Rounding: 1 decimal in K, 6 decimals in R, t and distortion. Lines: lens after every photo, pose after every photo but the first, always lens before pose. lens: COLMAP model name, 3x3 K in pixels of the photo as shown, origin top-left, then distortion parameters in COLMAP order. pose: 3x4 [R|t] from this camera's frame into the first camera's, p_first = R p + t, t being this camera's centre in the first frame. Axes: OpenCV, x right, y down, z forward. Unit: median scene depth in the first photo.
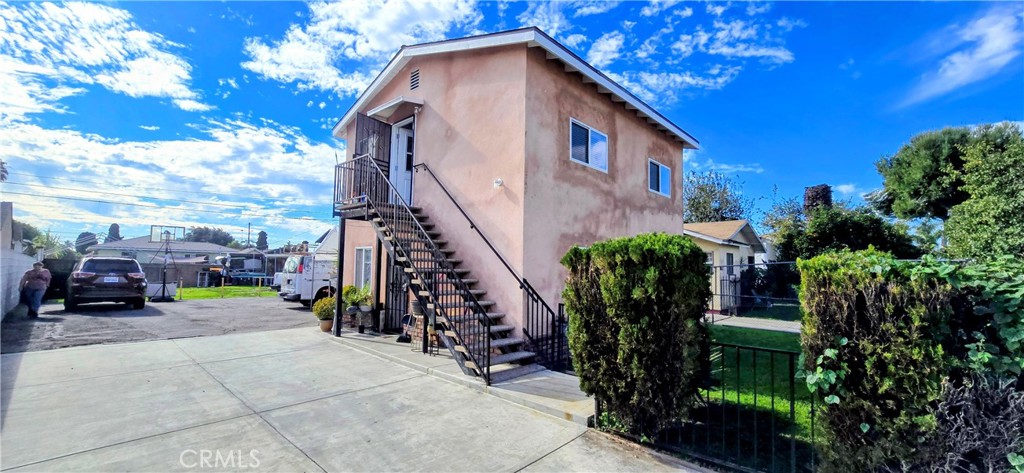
lens RADIAL K [[420.0, 0, 482.0], [0, 420.0, 242.9], [0, 0, 1]] dist [-0.006356, 0.001439]
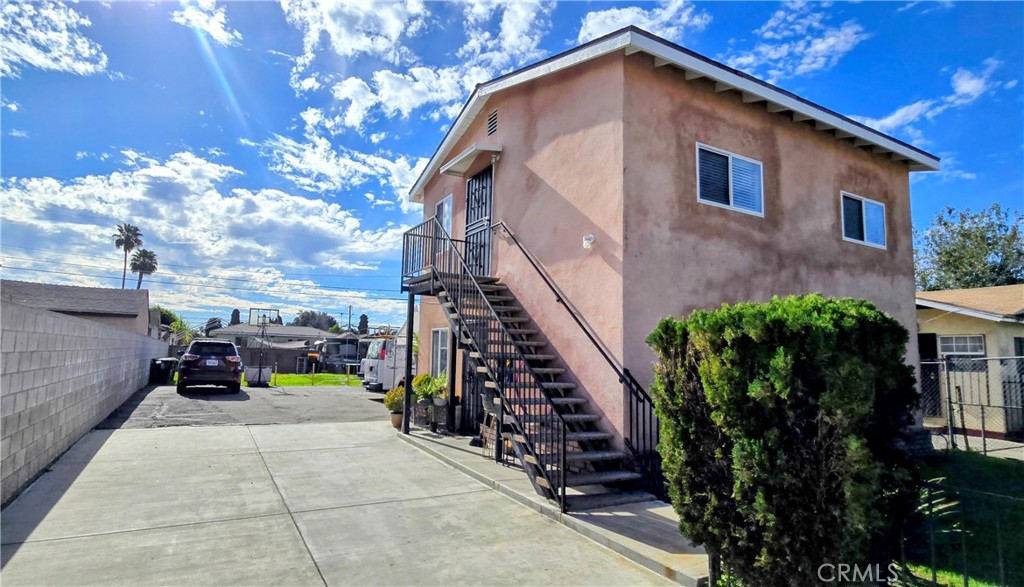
lens RADIAL K [[513.2, 0, 436.1], [0, 513.2, 302.4], [0, 0, 1]] dist [-0.002016, -0.002405]
pose [[0.940049, -0.019354, -0.340489, 0.087273], [0.002832, 0.998797, -0.048955, 0.011916], [0.341026, 0.045056, 0.938973, 0.049712]]
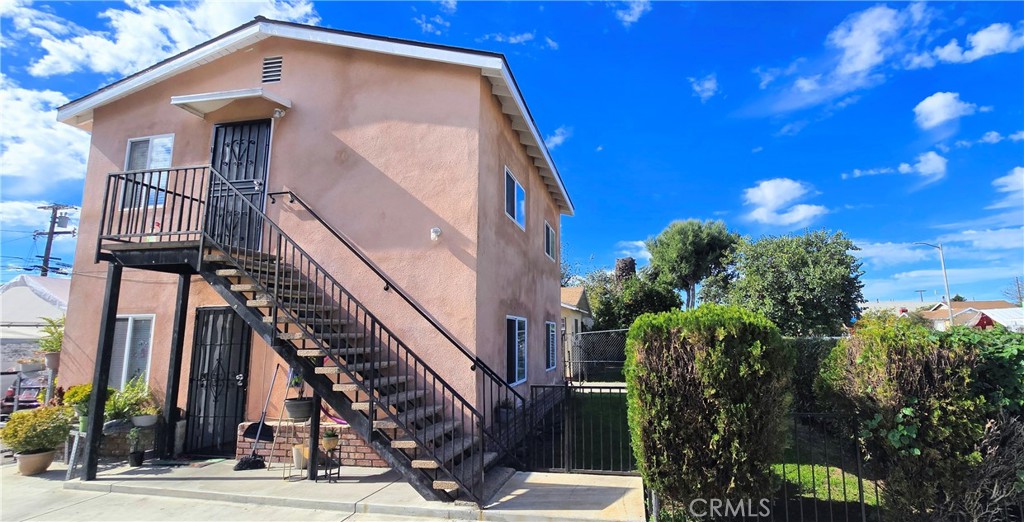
lens RADIAL K [[479.8, 0, 517.5], [0, 479.8, 264.6], [0, 0, 1]] dist [-0.006521, -0.000738]
pose [[0.818698, 0.055859, 0.571501, -0.323587], [-0.007416, 0.996203, -0.086745, -0.008942], [-0.574177, 0.066780, 0.816003, 0.192388]]
